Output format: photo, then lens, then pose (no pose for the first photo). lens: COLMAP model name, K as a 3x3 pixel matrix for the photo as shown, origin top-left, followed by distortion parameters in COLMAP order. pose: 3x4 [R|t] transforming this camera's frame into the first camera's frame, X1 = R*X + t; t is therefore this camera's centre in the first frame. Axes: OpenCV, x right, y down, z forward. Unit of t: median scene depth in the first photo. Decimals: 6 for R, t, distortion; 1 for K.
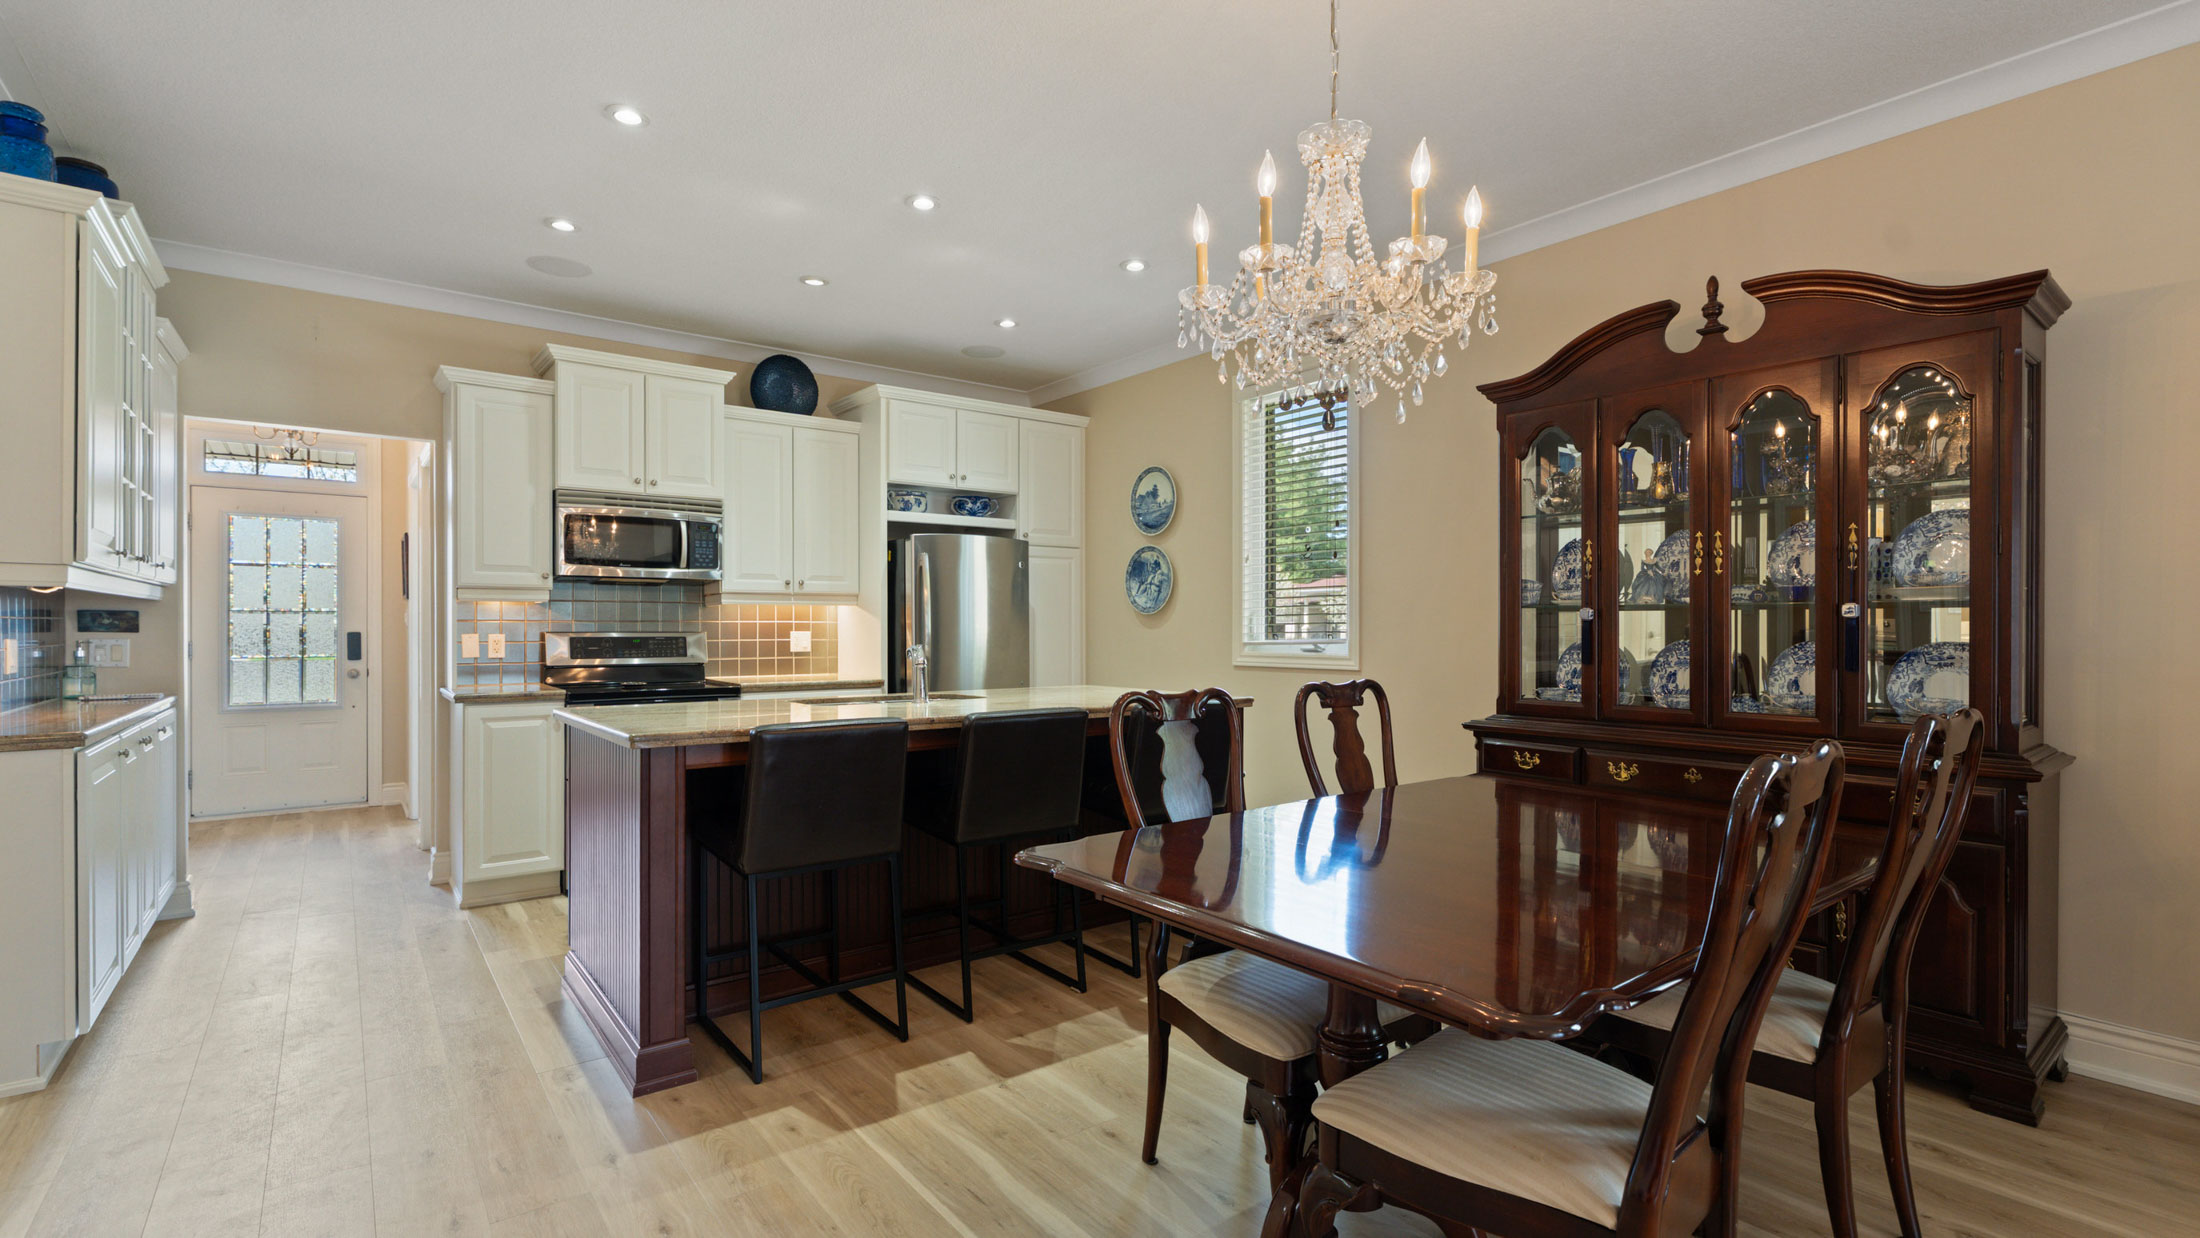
lens RADIAL K [[982.6, 0, 1087.3], [0, 982.6, 621.6], [0, 0, 1]] dist [0.003089, -0.000289]
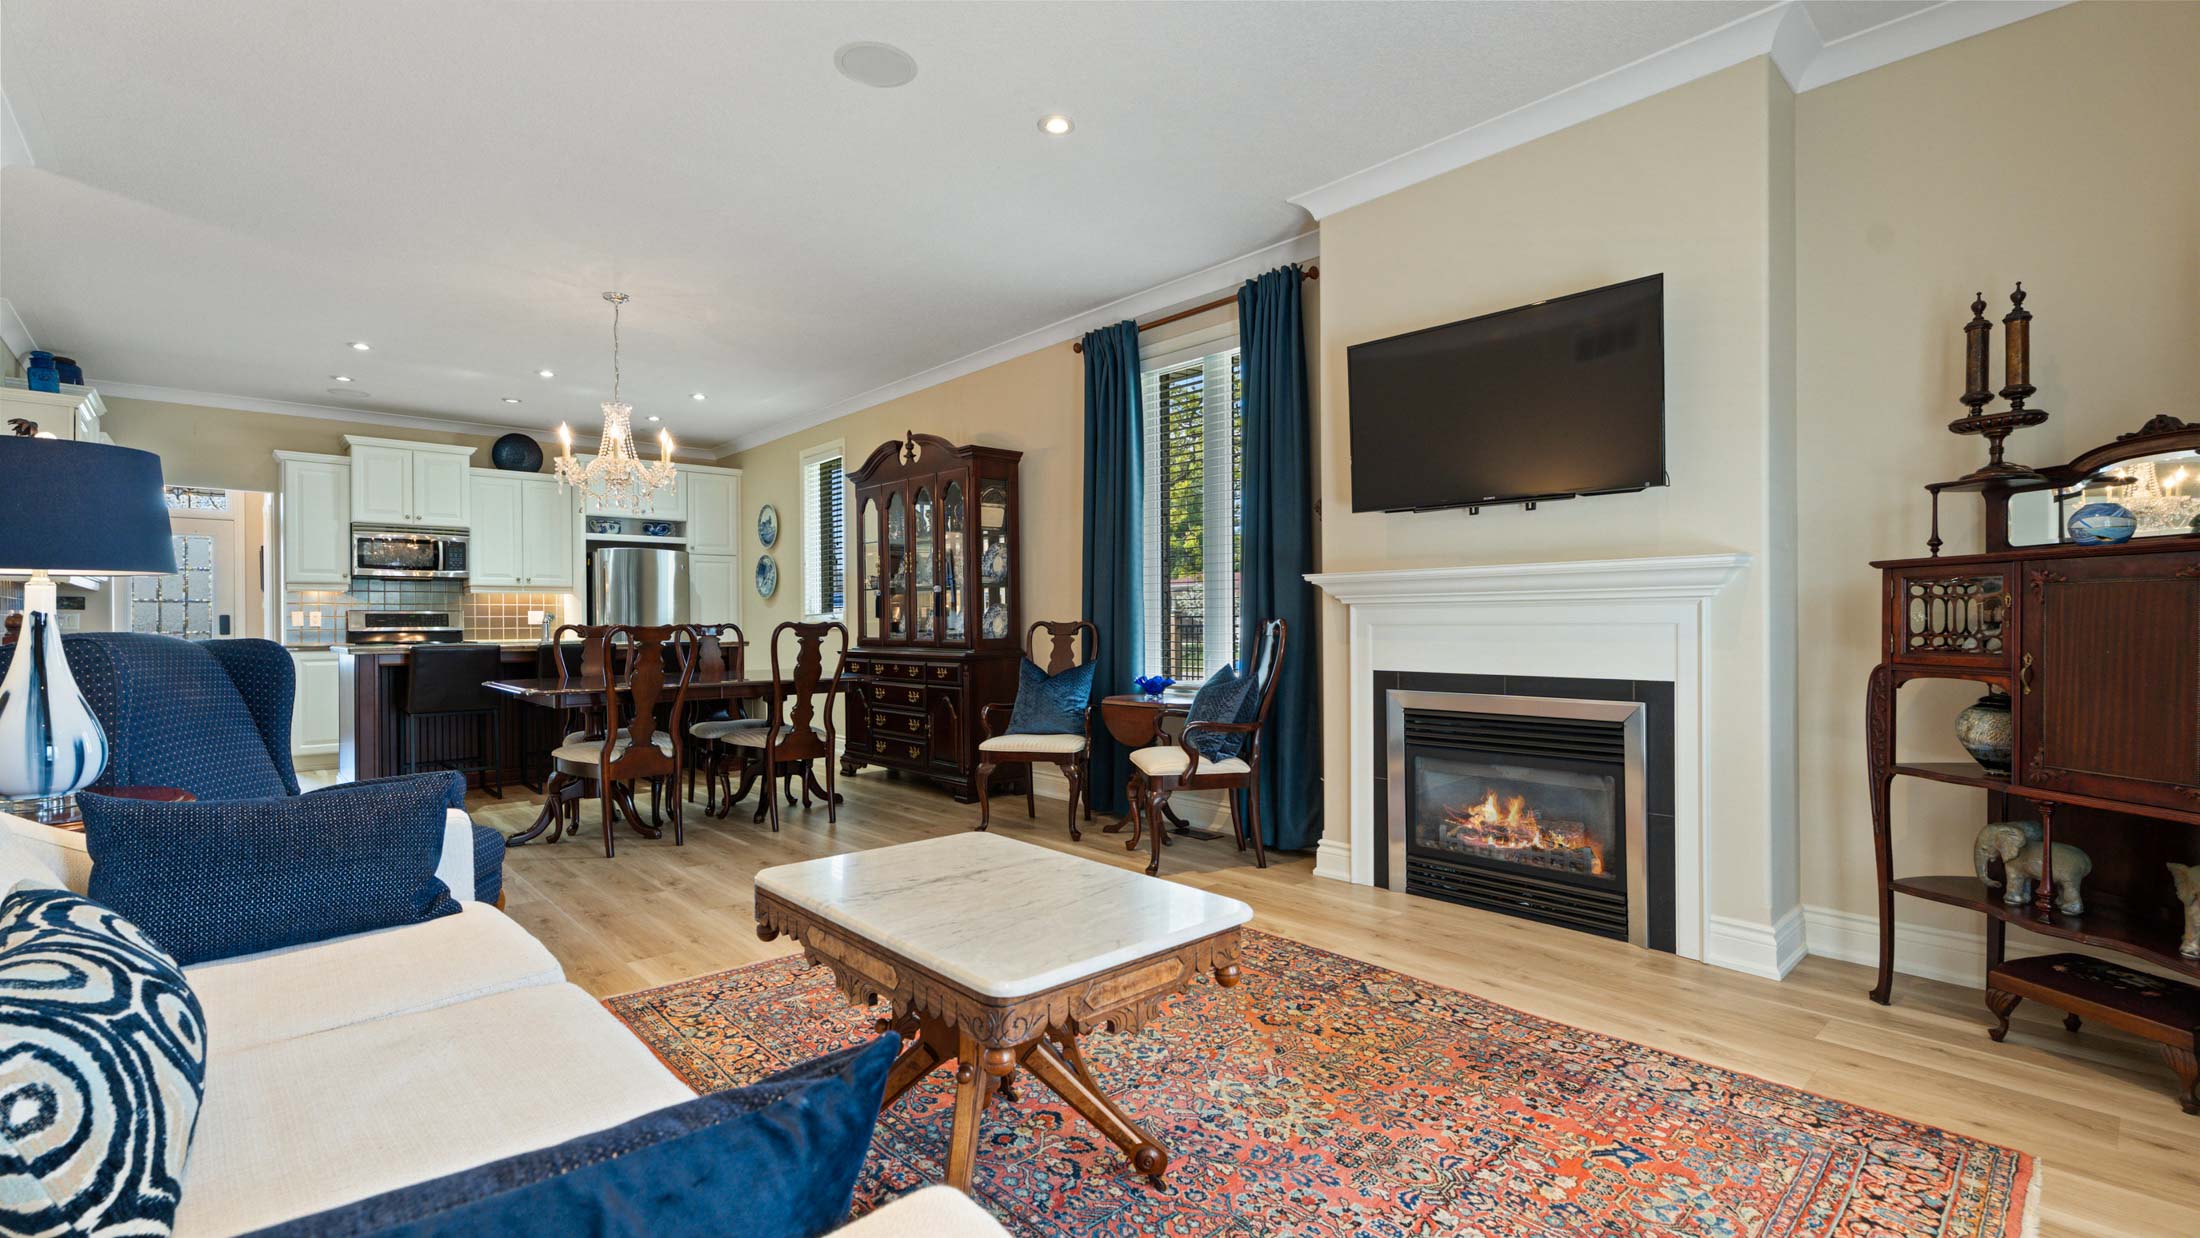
lens RADIAL K [[982.6, 0, 1116.3], [0, 982.6, 613.8], [0, 0, 1]] dist [0.003089, -0.000289]
pose [[0.996405, -0.007521, 0.084385, 0.535238], [0.008001, 0.999954, -0.005357, 0.032865], [-0.084341, 0.006013, 0.996419, -0.673364]]
